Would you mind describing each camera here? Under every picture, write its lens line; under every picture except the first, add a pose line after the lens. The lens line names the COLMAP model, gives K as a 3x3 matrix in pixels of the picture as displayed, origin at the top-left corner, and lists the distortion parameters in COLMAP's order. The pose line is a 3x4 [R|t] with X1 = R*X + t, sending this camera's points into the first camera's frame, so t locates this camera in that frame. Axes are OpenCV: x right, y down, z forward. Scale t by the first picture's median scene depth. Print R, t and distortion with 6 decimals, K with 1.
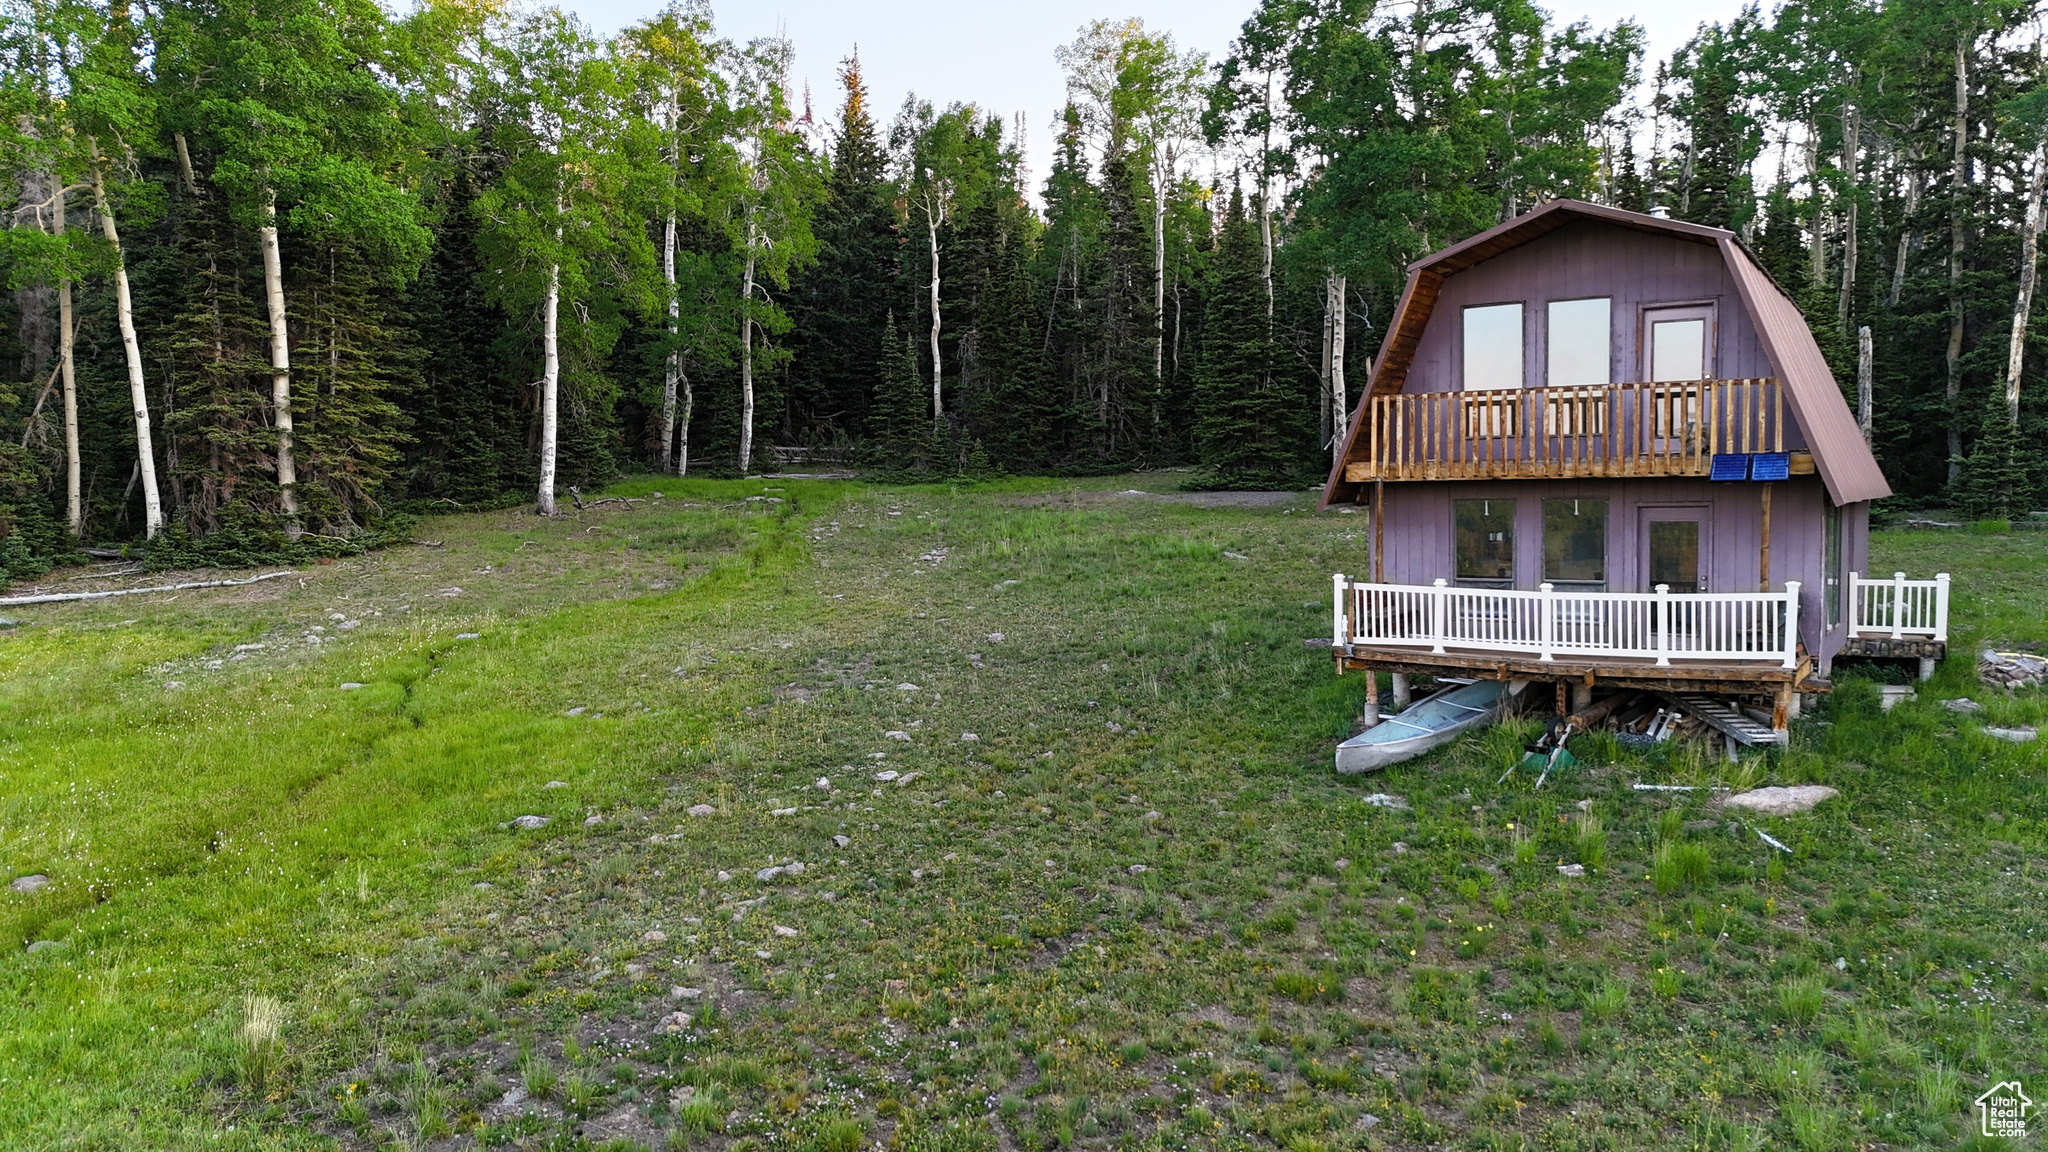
lens RADIAL K [[1512.5, 0, 1024.0], [0, 1512.5, 576.0], [0, 0, 1]] dist [0.068384, -0.052032]
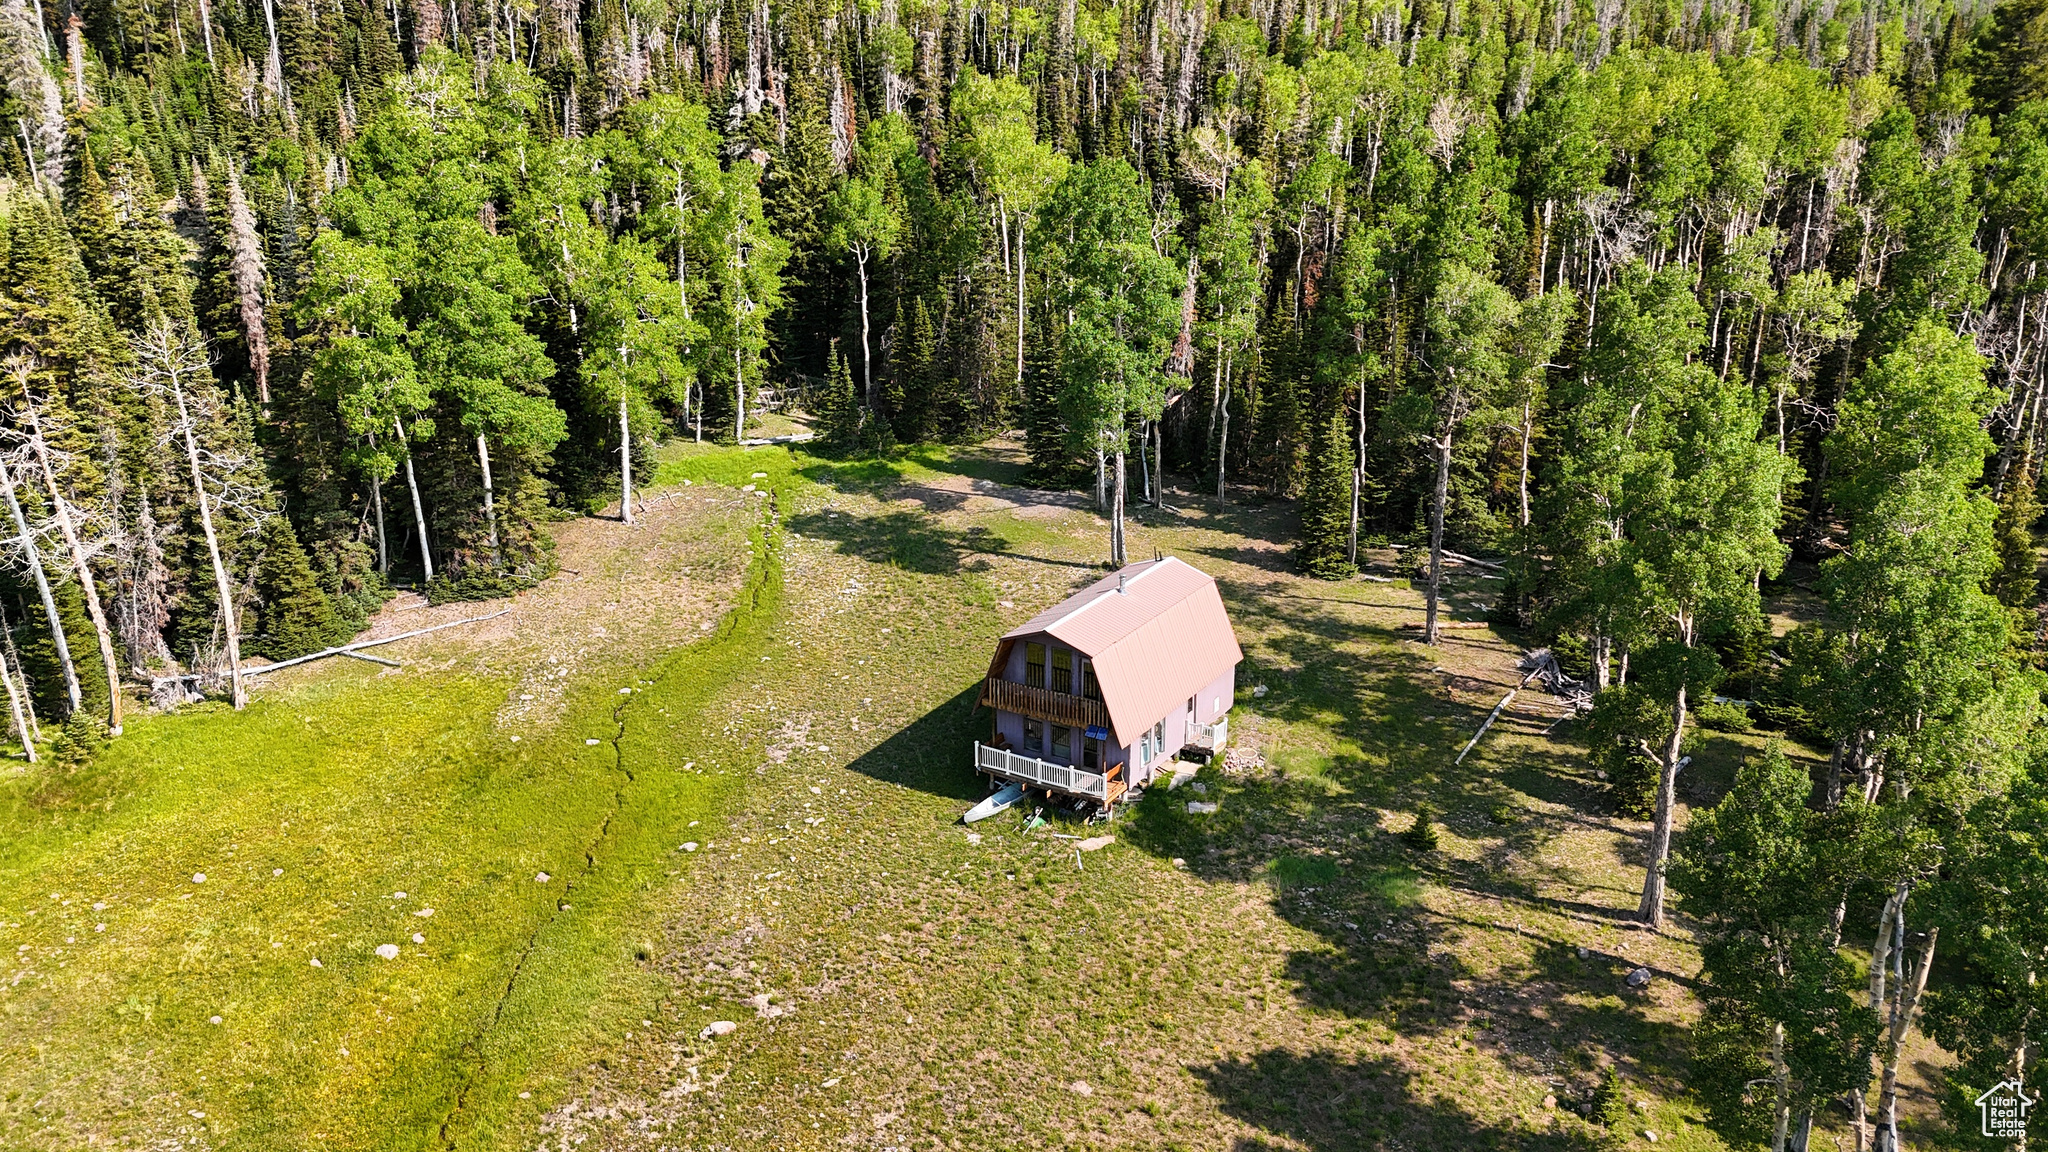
lens RADIAL K [[1512.5, 0, 1024.0], [0, 1512.5, 576.0], [0, 0, 1]] dist [0.068384, -0.052032]
pose [[0.999942, 0.004252, 0.009913, 0.138220], [-0.006536, 0.969931, 0.243292, -0.494447], [-0.008580, -0.243342, 0.969903, -0.811113]]
